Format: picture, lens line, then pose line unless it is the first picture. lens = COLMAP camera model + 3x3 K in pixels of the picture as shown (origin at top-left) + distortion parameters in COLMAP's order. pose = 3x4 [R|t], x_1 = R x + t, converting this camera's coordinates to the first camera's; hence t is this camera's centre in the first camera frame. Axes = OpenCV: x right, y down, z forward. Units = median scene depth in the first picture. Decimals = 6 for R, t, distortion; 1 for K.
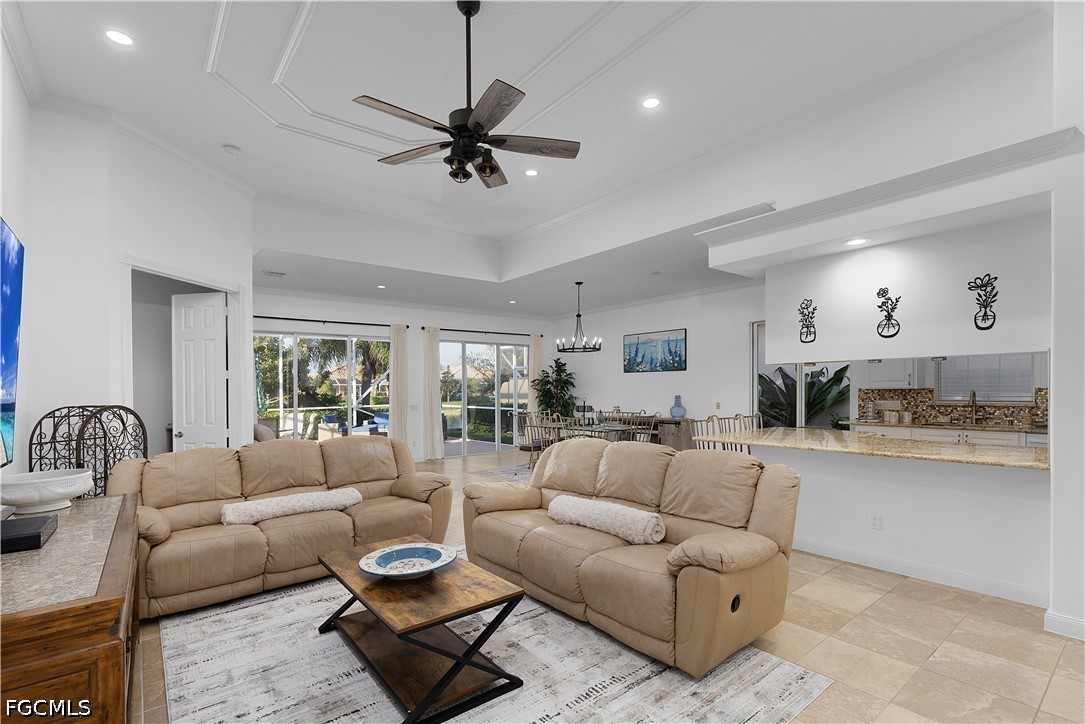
lens RADIAL K [[479.1, 0, 590.5], [0, 479.1, 388.9], [0, 0, 1]] dist [0.017617, -0.000617]
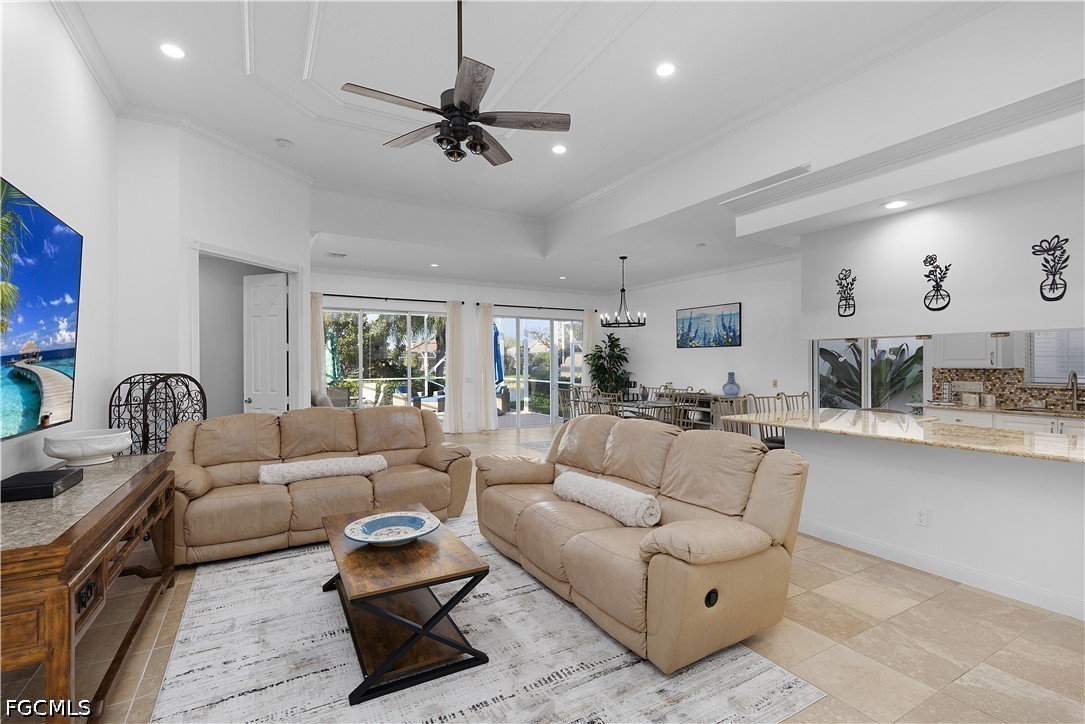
lens RADIAL K [[479.1, 0, 590.0], [0, 479.1, 359.3], [0, 0, 1]] dist [0.017617, -0.000617]
pose [[0.988042, 0.010993, -0.153791, 0.135635], [-0.012435, 0.999887, -0.008416, -0.001570], [0.153681, 0.010228, 0.988068, 0.028450]]
